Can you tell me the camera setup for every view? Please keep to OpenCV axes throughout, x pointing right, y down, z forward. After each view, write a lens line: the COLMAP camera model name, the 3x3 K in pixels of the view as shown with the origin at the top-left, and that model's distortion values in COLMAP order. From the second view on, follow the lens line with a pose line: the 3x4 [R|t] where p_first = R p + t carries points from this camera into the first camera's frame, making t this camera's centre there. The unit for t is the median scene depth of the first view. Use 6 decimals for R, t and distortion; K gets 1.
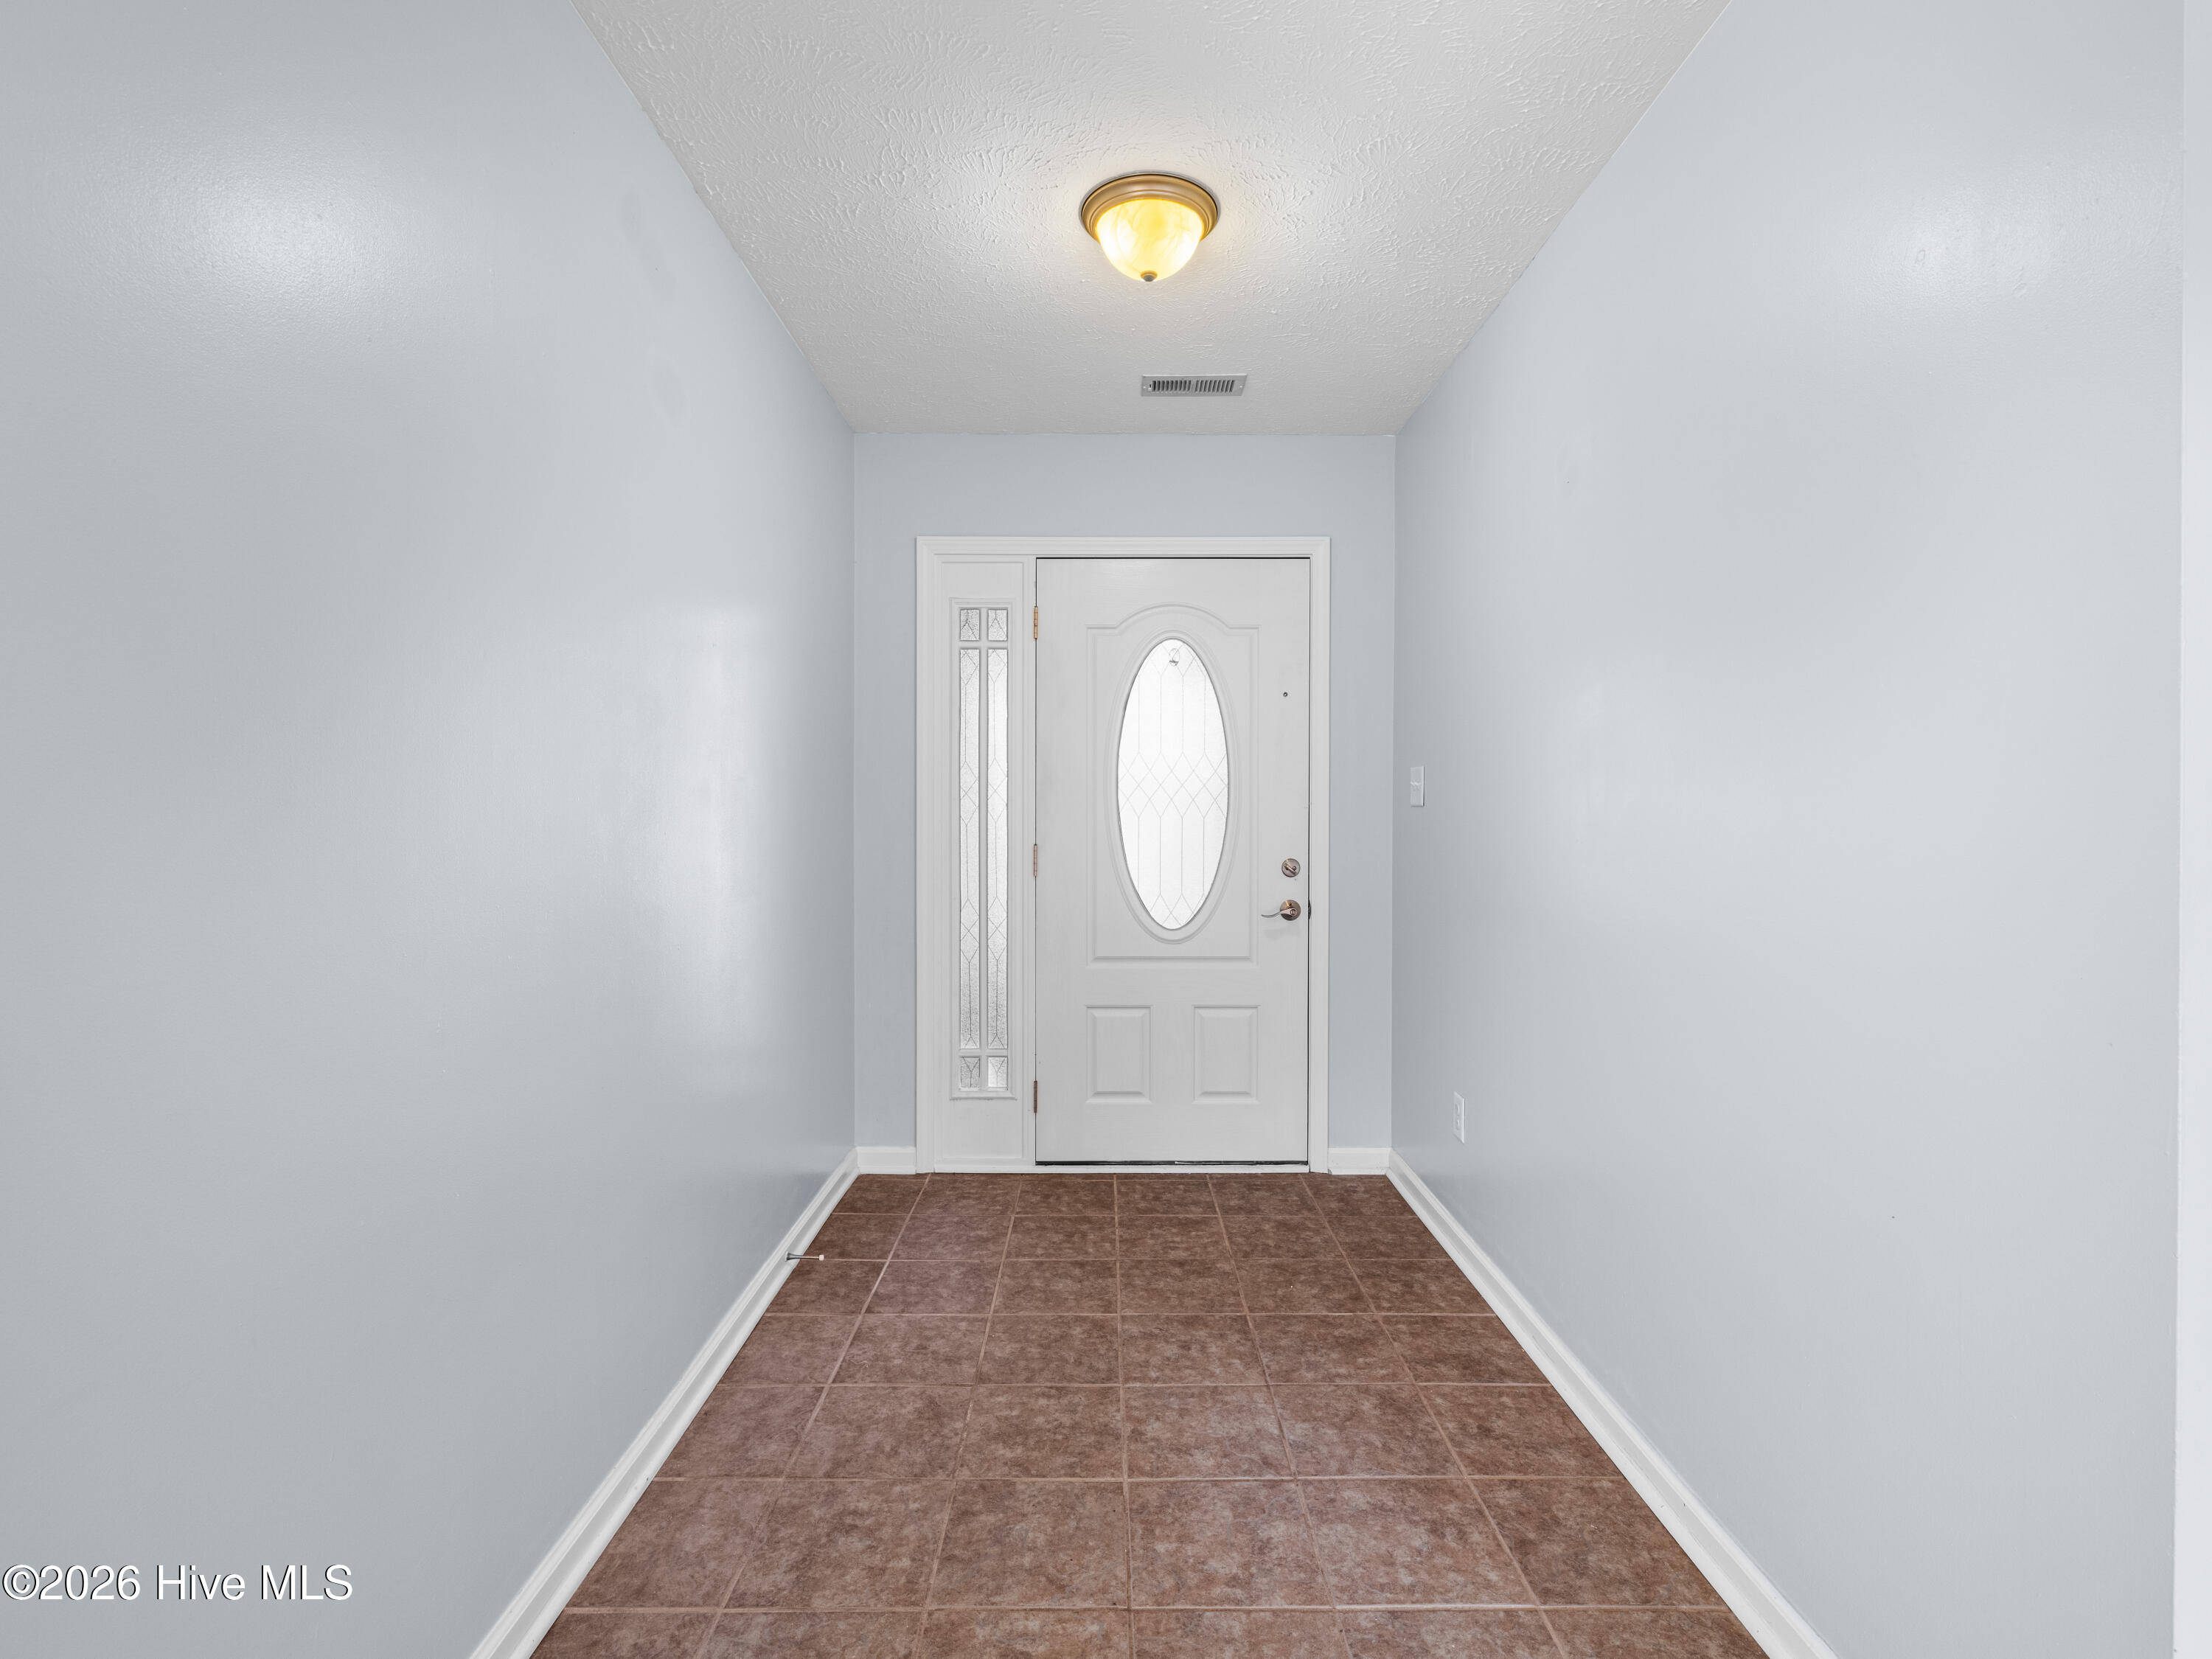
lens RADIAL K [[1046.1, 0, 1101.1], [0, 1046.1, 818.4], [0, 0, 1]] dist [-0.001899, 0.001063]
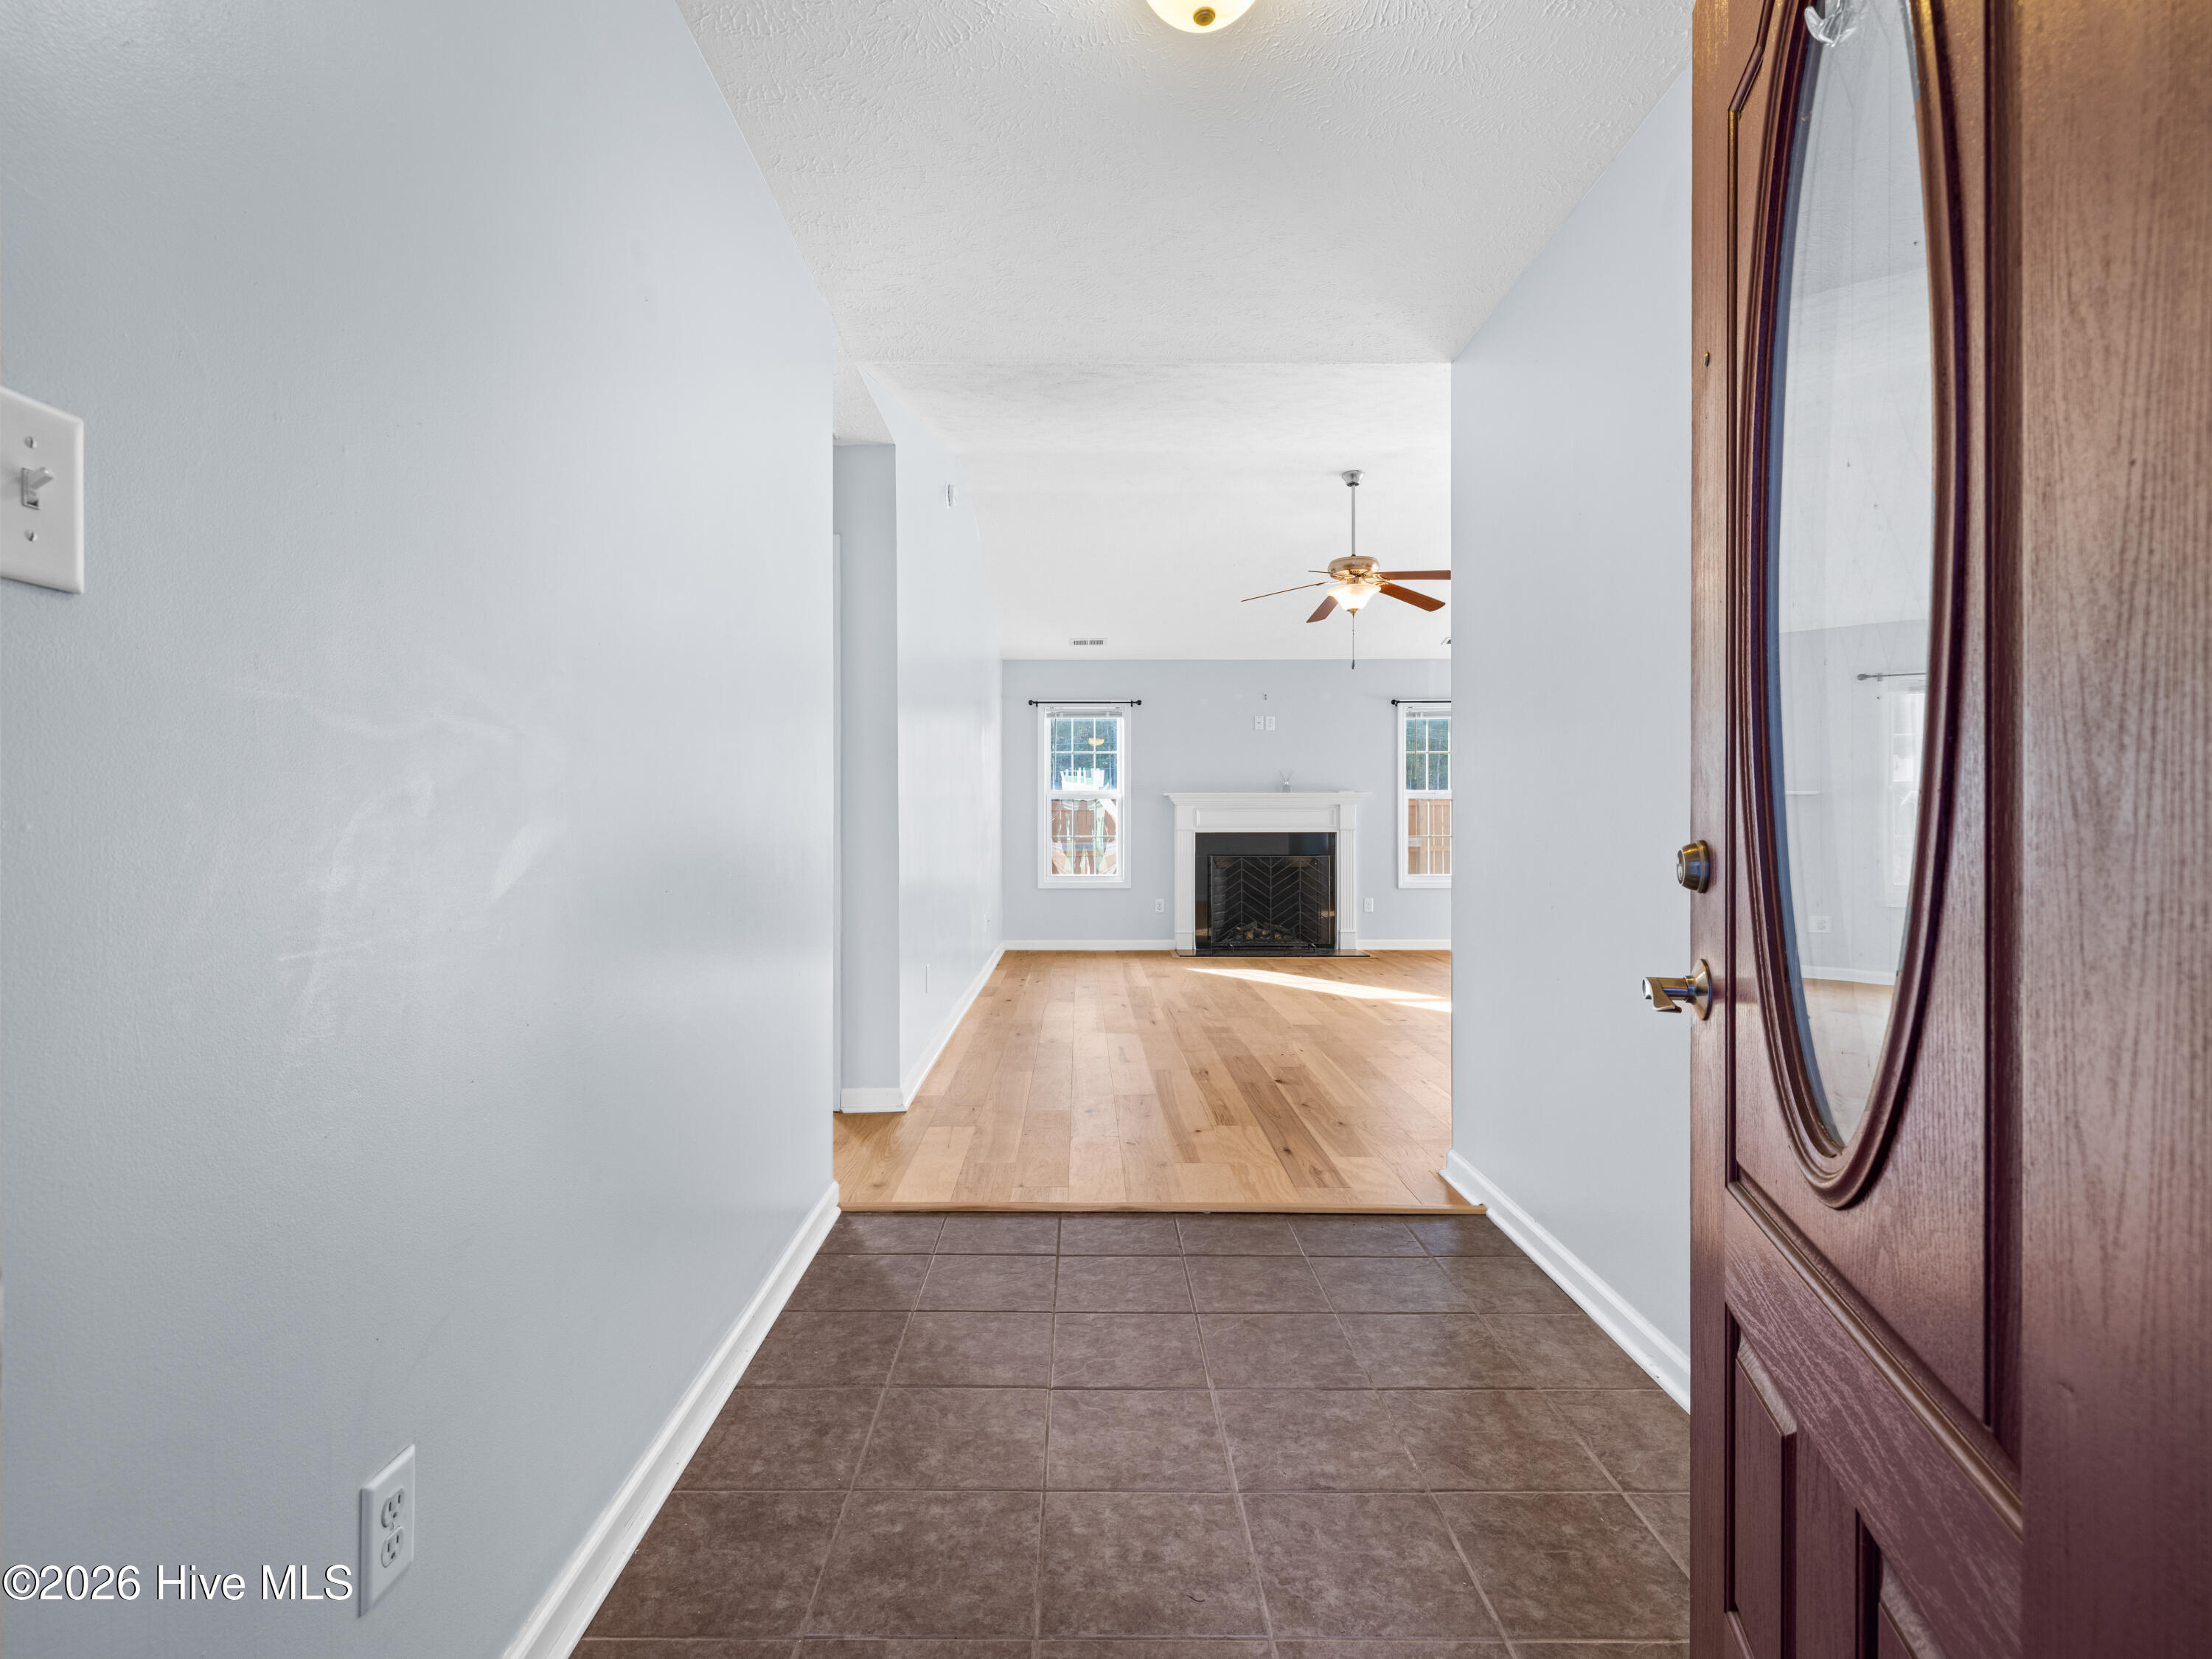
lens RADIAL K [[1077.7, 0, 1080.2], [0, 1077.7, 812.7], [0, 0, 1]] dist [0.000337, -0.000063]
pose [[-0.999998, -0.001742, 0.000722, 0.129508], [-0.001746, 0.999986, -0.005080, 0.049960], [-0.000713, -0.005082, -0.999987, 1.728482]]
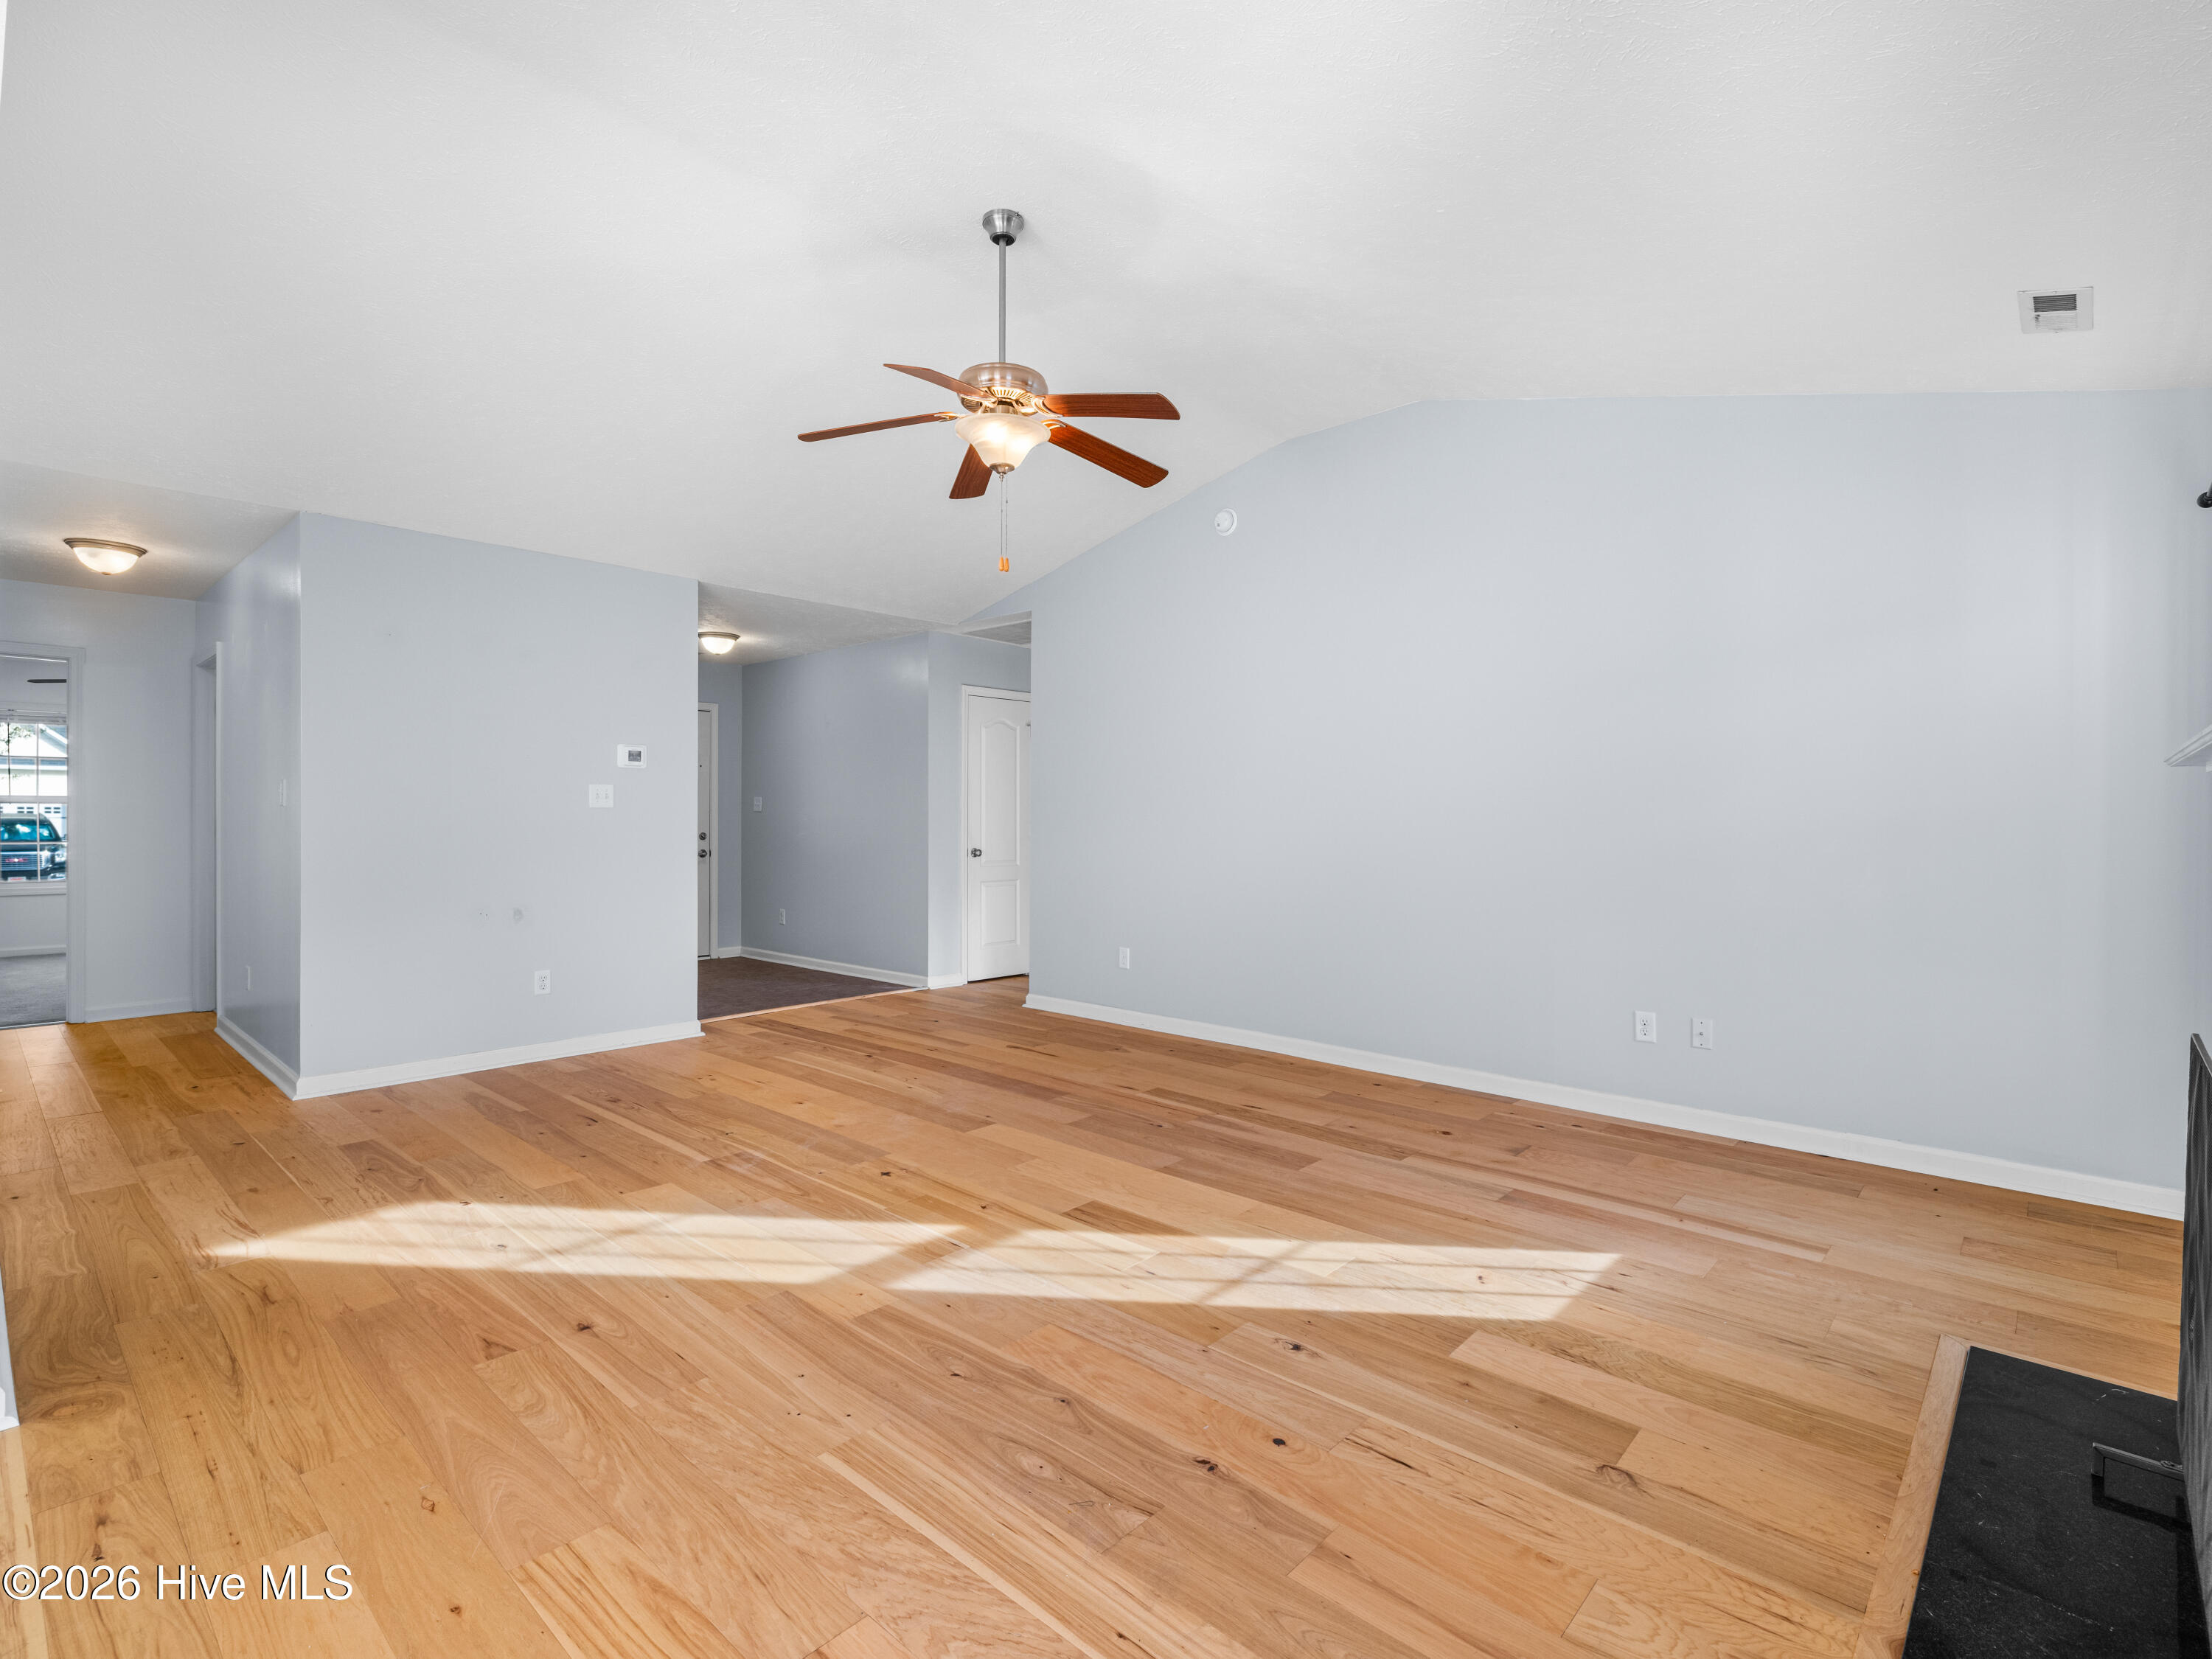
lens RADIAL K [[1060.9, 0, 1099.2], [0, 1060.9, 830.9], [0, 0, 1]] dist [0.001123, -0.000345]
pose [[0.679575, -0.007925, 0.733563, -1.552713], [0.000470, 0.999946, 0.010367, 0.015086], [-0.733606, -0.006700, 0.679542, -2.105919]]
